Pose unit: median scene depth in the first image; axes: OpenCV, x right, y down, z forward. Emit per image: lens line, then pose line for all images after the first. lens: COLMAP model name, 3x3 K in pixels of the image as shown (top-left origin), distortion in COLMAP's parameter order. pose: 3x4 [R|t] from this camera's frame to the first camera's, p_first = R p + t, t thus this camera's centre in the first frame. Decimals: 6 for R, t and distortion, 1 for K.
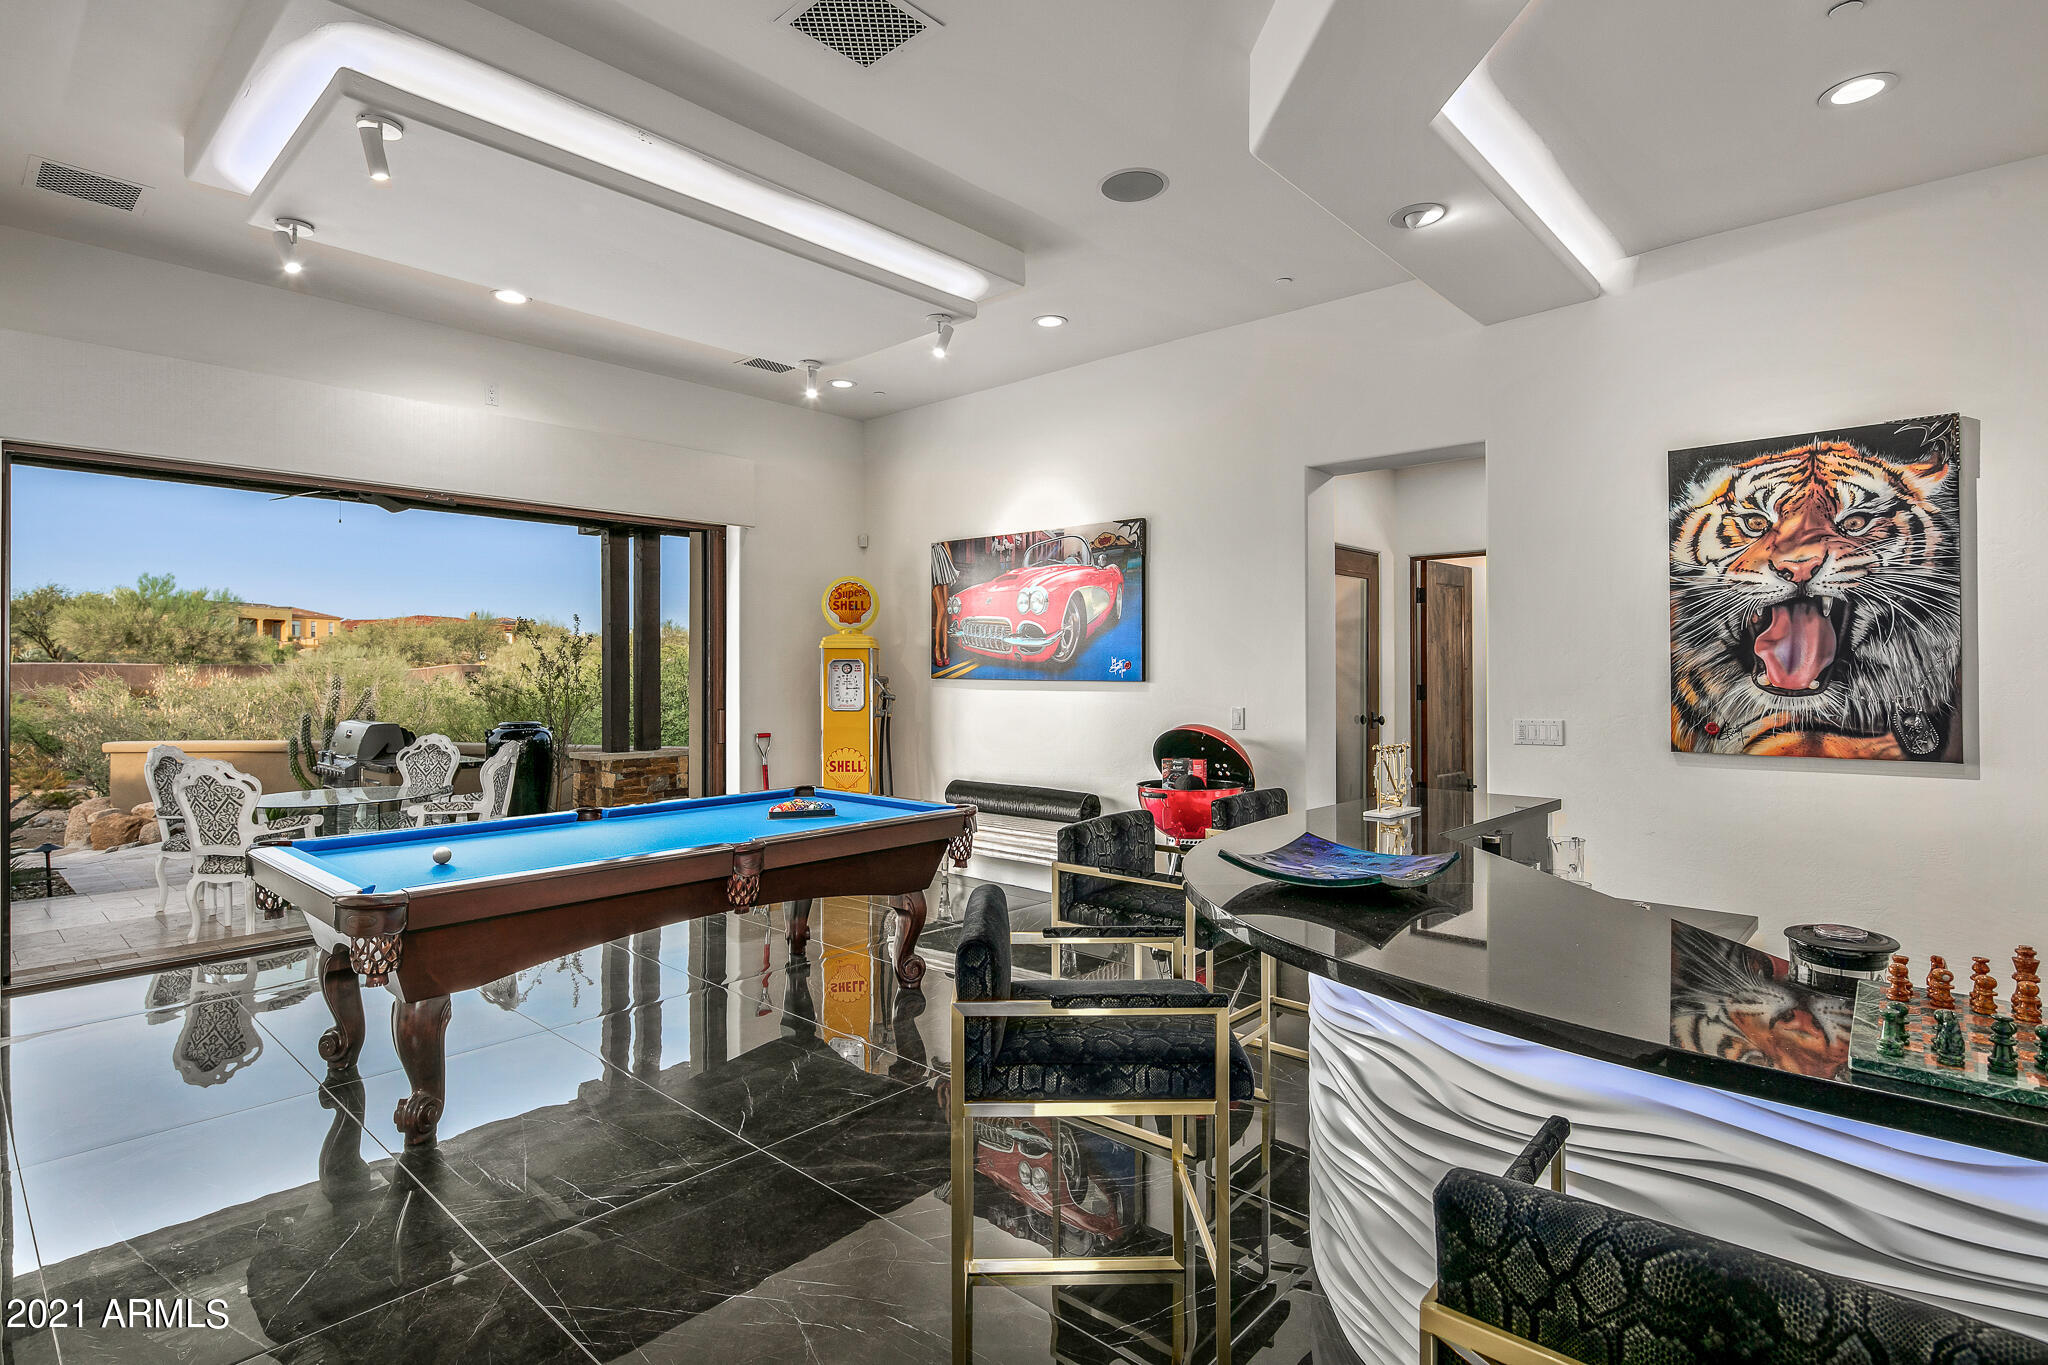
lens RADIAL K [[1007.0, 0, 1025.2], [0, 1007.0, 678.4], [0, 0, 1]] dist [0.000370, 0.000060]
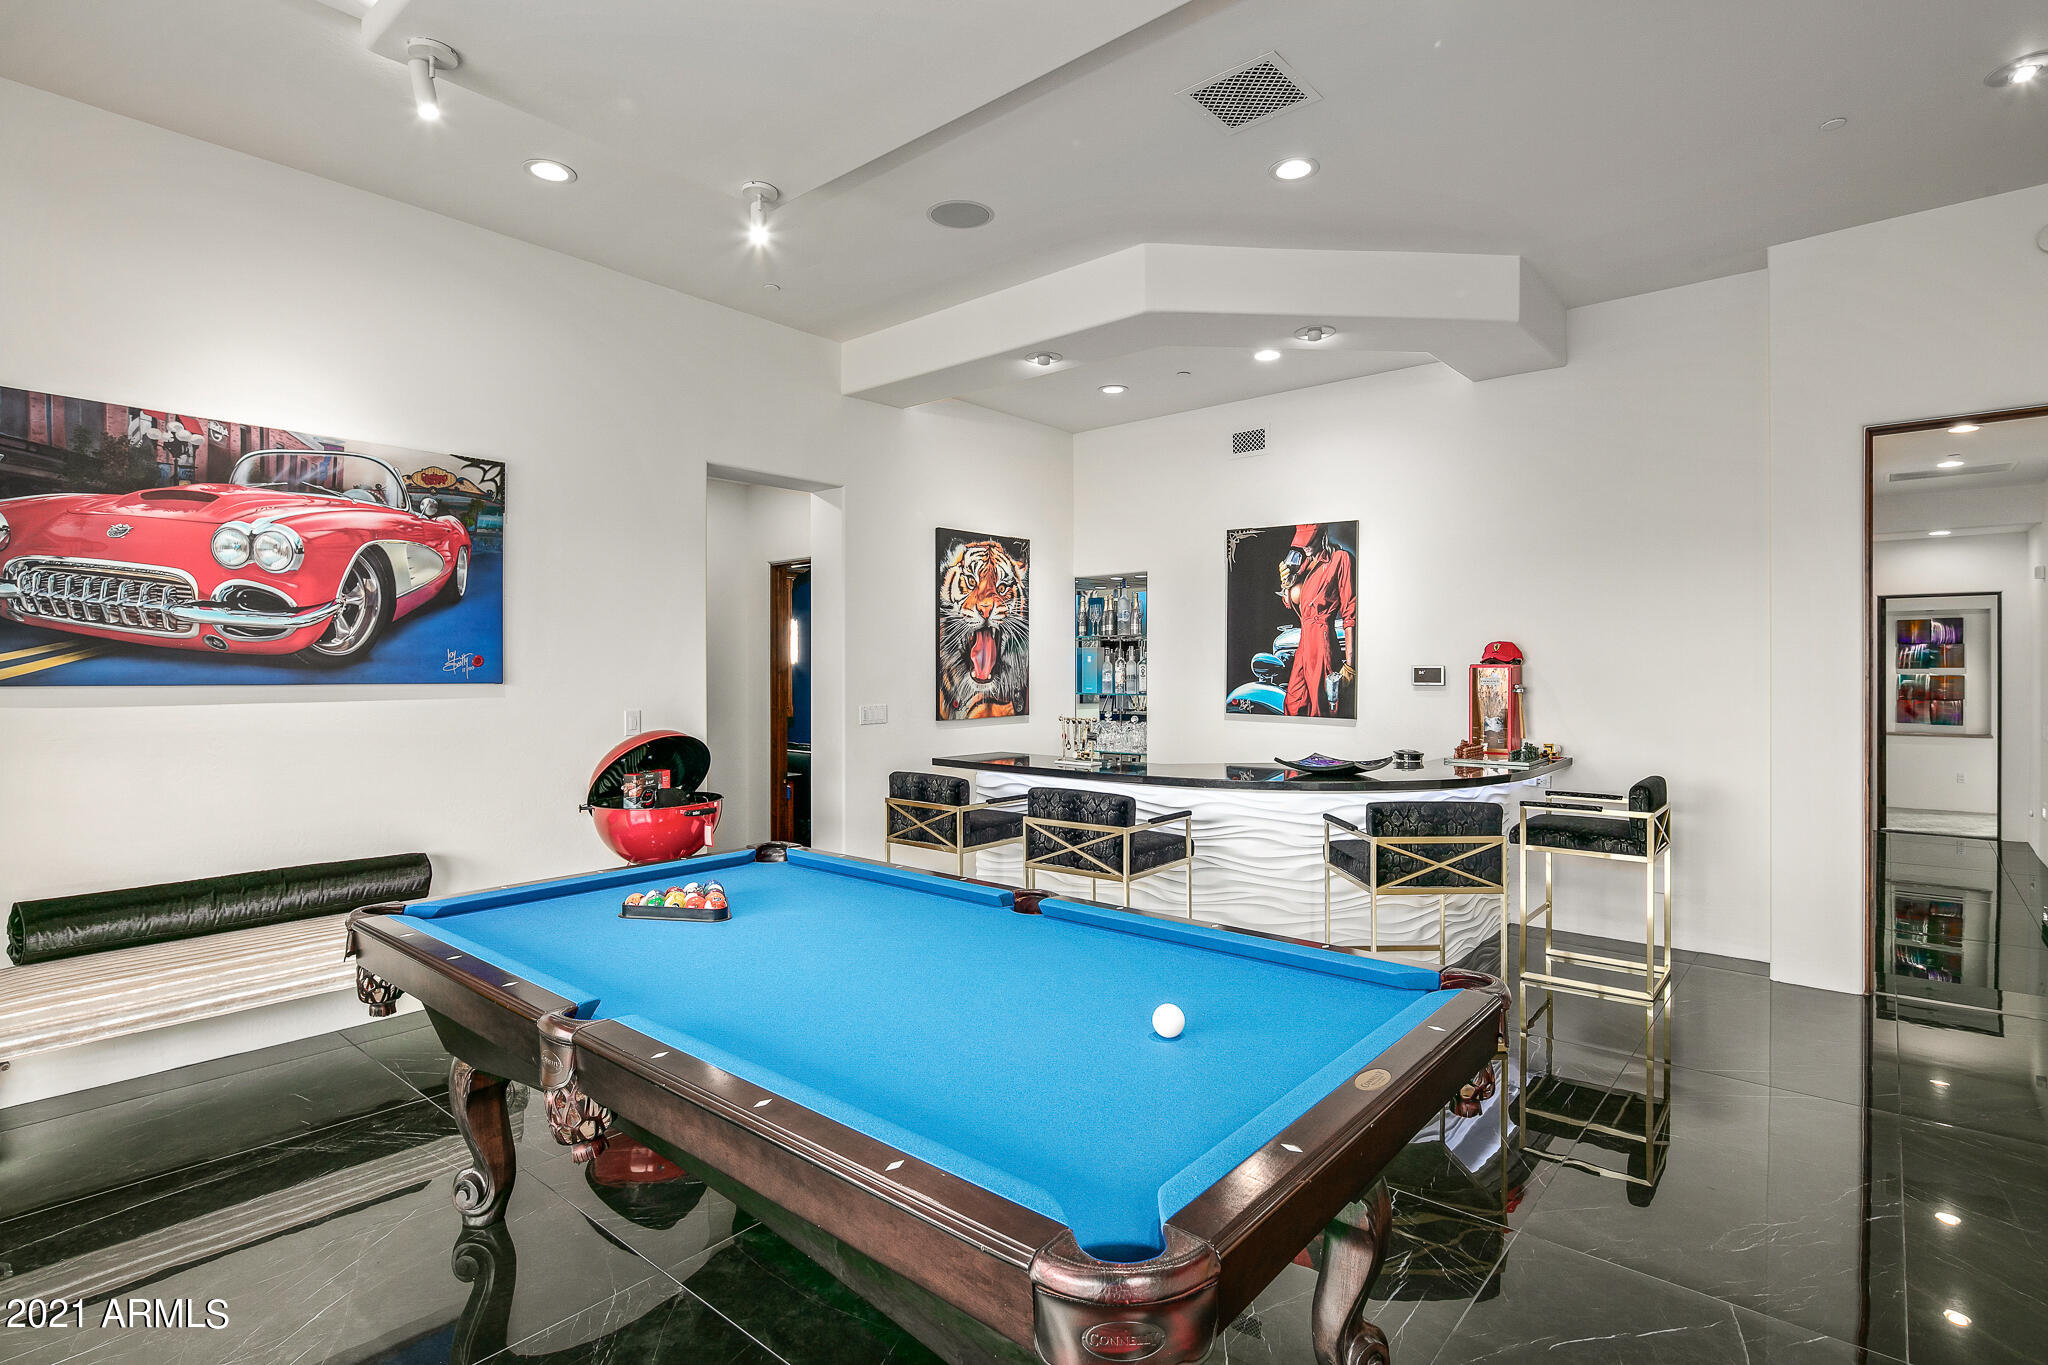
lens RADIAL K [[1007.0, 0, 1024.9], [0, 1007.0, 678.1], [0, 0, 1]] dist [0.000370, 0.000060]
pose [[-0.029290, -0.006633, 0.999549, -0.949873], [0.010266, 0.999923, 0.006936, -0.002638], [-0.999518, 0.010464, -0.029220, 0.946474]]
